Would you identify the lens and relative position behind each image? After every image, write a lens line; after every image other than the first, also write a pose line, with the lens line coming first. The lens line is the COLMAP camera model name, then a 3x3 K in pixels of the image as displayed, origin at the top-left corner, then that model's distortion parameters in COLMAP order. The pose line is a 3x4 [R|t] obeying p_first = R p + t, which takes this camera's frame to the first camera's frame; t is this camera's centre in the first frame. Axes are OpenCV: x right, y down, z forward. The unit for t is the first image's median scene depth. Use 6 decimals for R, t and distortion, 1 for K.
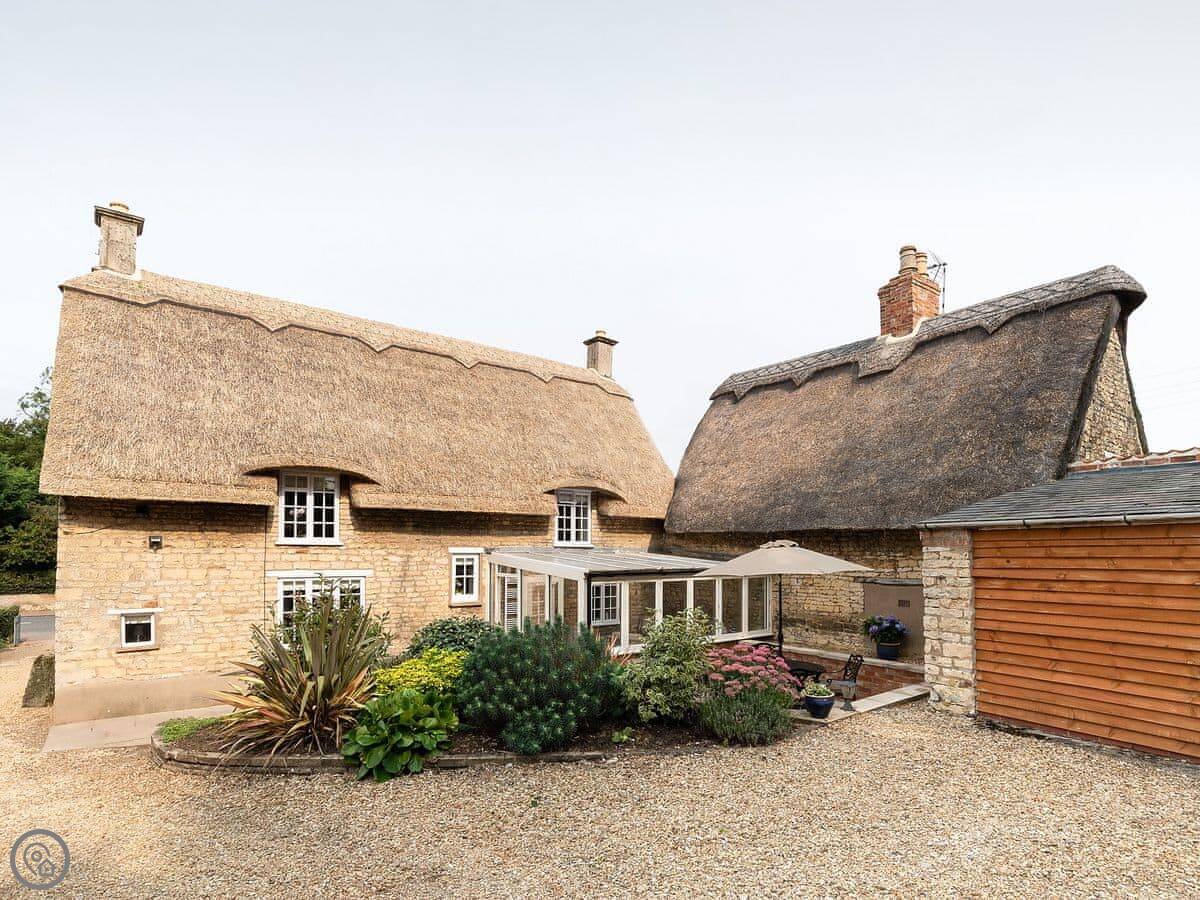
lens RADIAL K [[819.0, 0, 635.7], [0, 819.0, 528.9], [0, 0, 1]] dist [-0.056385, 0.041436]
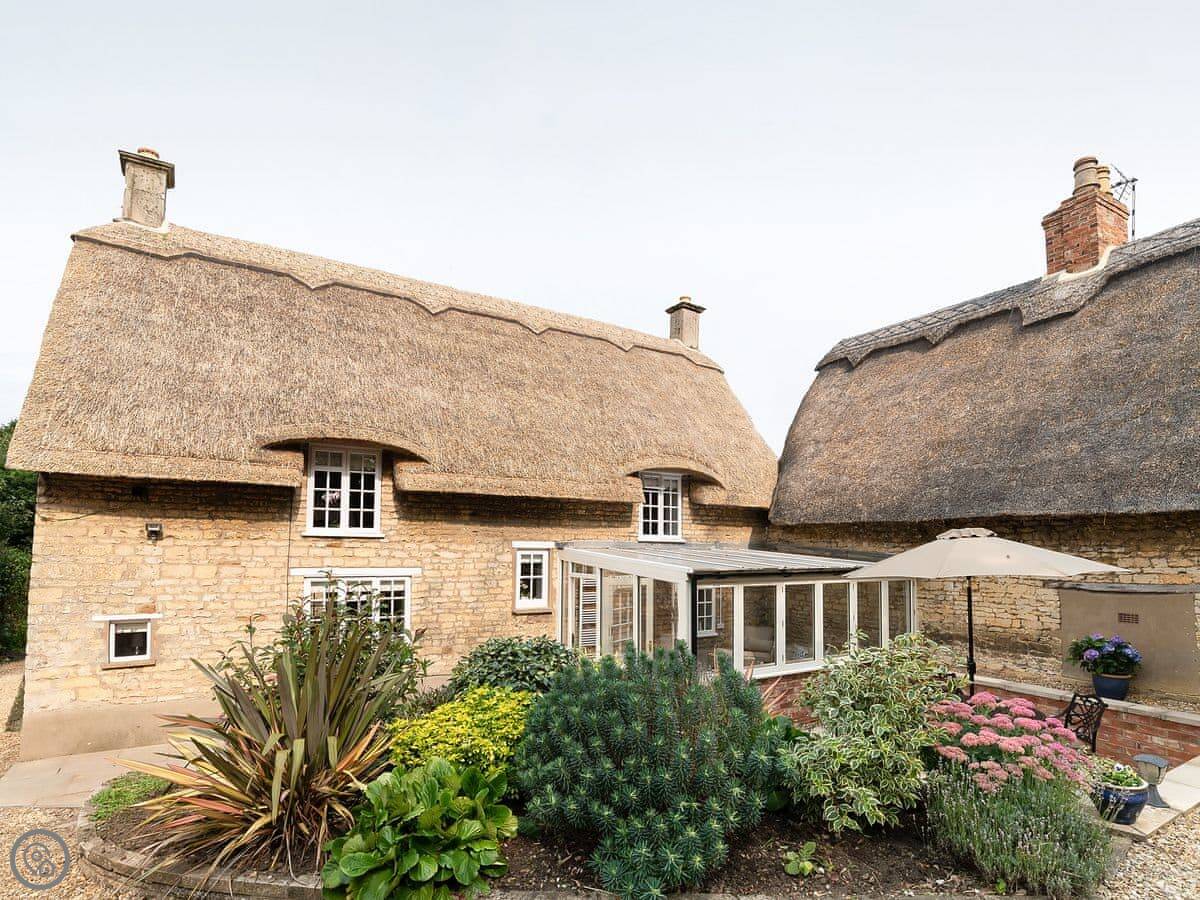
lens RADIAL K [[814.3, 0, 600.7], [0, 814.3, 476.0], [0, 0, 1]] dist [-0.039919, 0.036620]
pose [[0.992431, -0.007891, -0.122550, -0.043016], [-0.000166, 0.997846, -0.065595, 0.011599], [0.122803, 0.065119, 0.990292, 0.210232]]
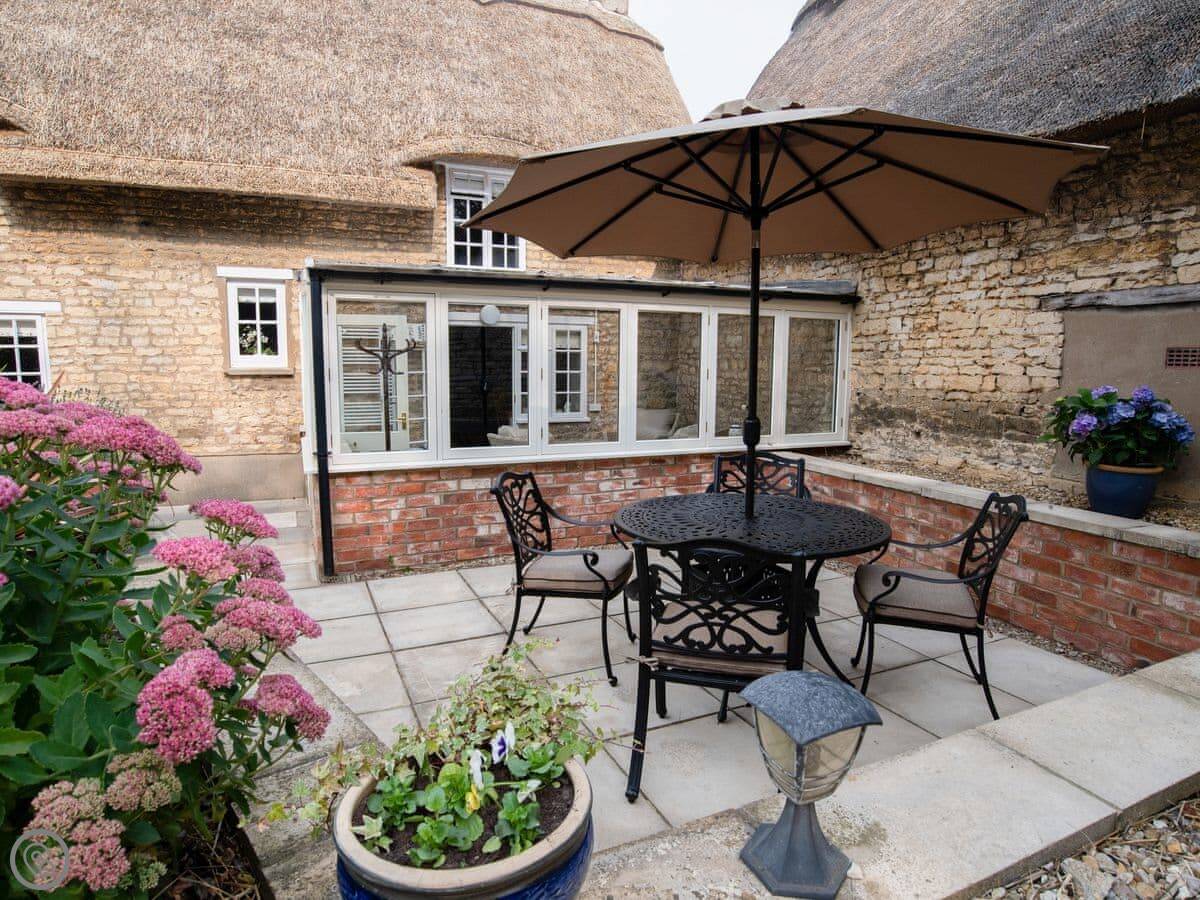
lens RADIAL K [[879.2, 0, 528.5], [0, 879.2, 487.5], [0, 0, 1]] dist [-0.059178, 0.008240]
pose [[0.955294, 0.044025, -0.292363, 0.157257], [0.004344, 0.986655, 0.162769, 0.079978], [0.295627, -0.156763, 0.942353, 0.523117]]
